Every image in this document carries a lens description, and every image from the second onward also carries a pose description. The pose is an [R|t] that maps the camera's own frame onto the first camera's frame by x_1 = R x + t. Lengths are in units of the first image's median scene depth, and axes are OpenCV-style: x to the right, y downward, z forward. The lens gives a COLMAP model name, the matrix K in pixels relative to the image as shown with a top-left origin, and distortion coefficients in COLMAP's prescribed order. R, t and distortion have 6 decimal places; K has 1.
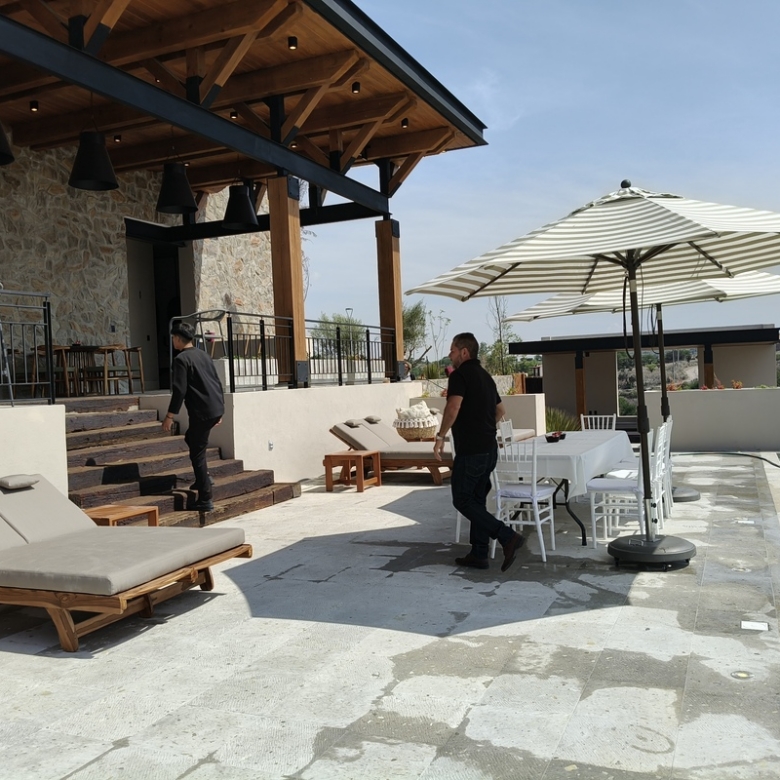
lens RADIAL K [[801.5, 0, 389.6], [0, 801.5, 409.2], [0, 0, 1]] dist [0.010302, -0.095441]
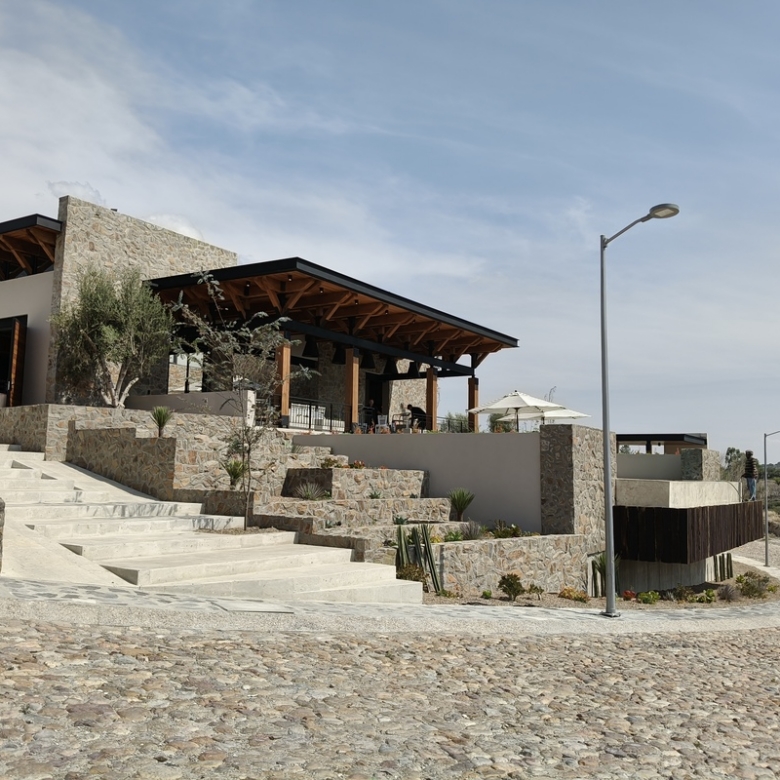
lens RADIAL K [[795.0, 0, 373.9], [0, 795.0, 381.4], [0, 0, 1]] dist [0.175542, -0.468560]
pose [[0.981206, 0.040140, -0.188740, 0.155596], [-0.068767, 0.986643, -0.147671, 0.149450], [0.180292, 0.157875, 0.970861, -1.378049]]
